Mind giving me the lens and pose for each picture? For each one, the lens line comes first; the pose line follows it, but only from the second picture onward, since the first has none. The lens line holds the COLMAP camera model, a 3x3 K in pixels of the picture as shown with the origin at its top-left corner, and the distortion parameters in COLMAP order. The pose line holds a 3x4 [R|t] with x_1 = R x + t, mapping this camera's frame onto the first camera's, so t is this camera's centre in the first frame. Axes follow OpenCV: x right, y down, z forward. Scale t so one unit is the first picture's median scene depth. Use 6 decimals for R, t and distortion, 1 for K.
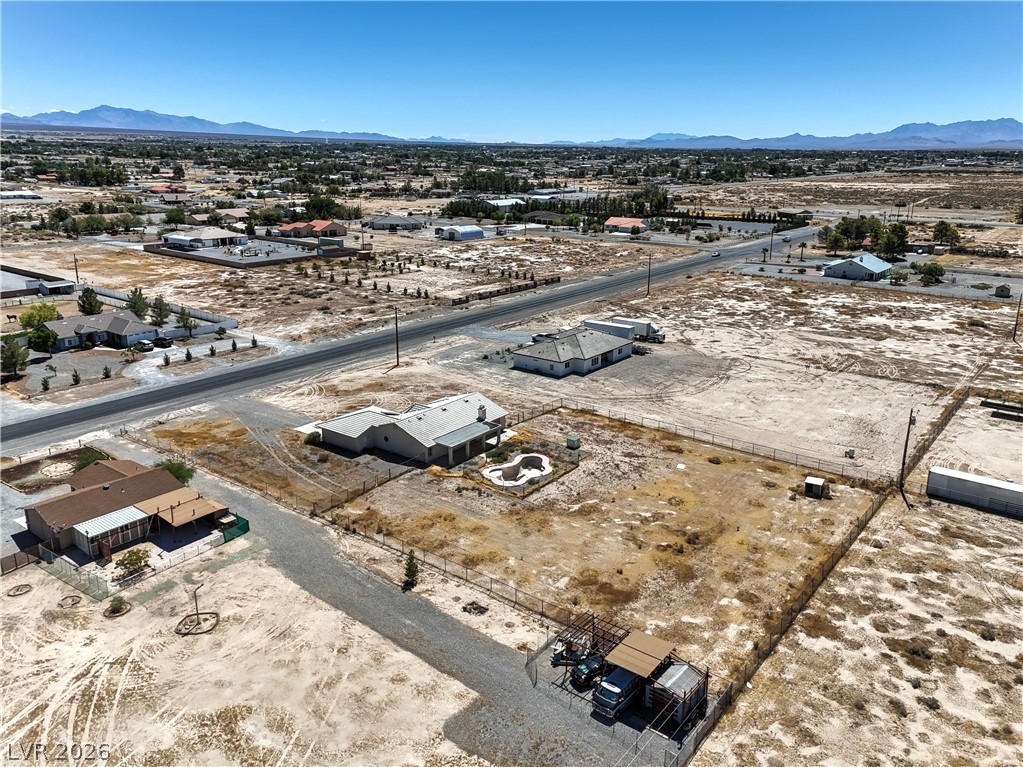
lens RADIAL K [[783.4, 0, 539.1], [0, 783.4, 362.5], [0, 0, 1]] dist [0.110567, -0.090657]
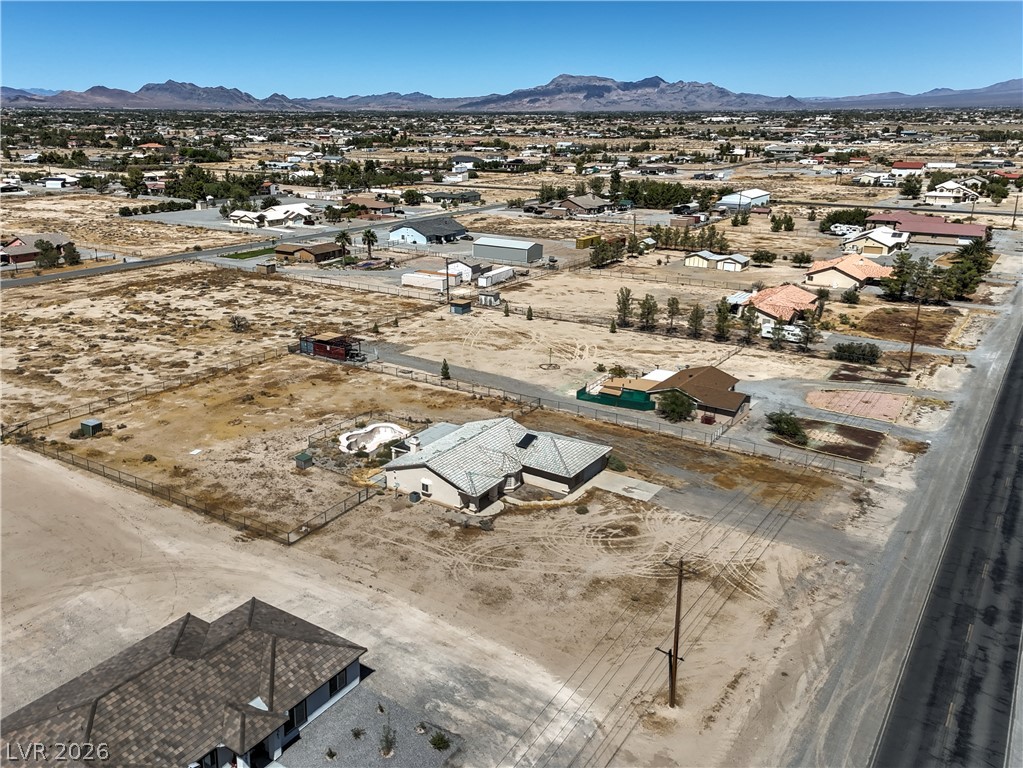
lens RADIAL K [[863.5, 0, 458.4], [0, 863.5, 354.8], [0, 0, 1]] dist [0.134964, -0.171539]
pose [[-0.999420, -0.004789, -0.033713, -0.093326], [-0.021589, 0.854751, 0.518589, -0.505217], [0.026332, 0.519016, -0.854359, 1.826797]]
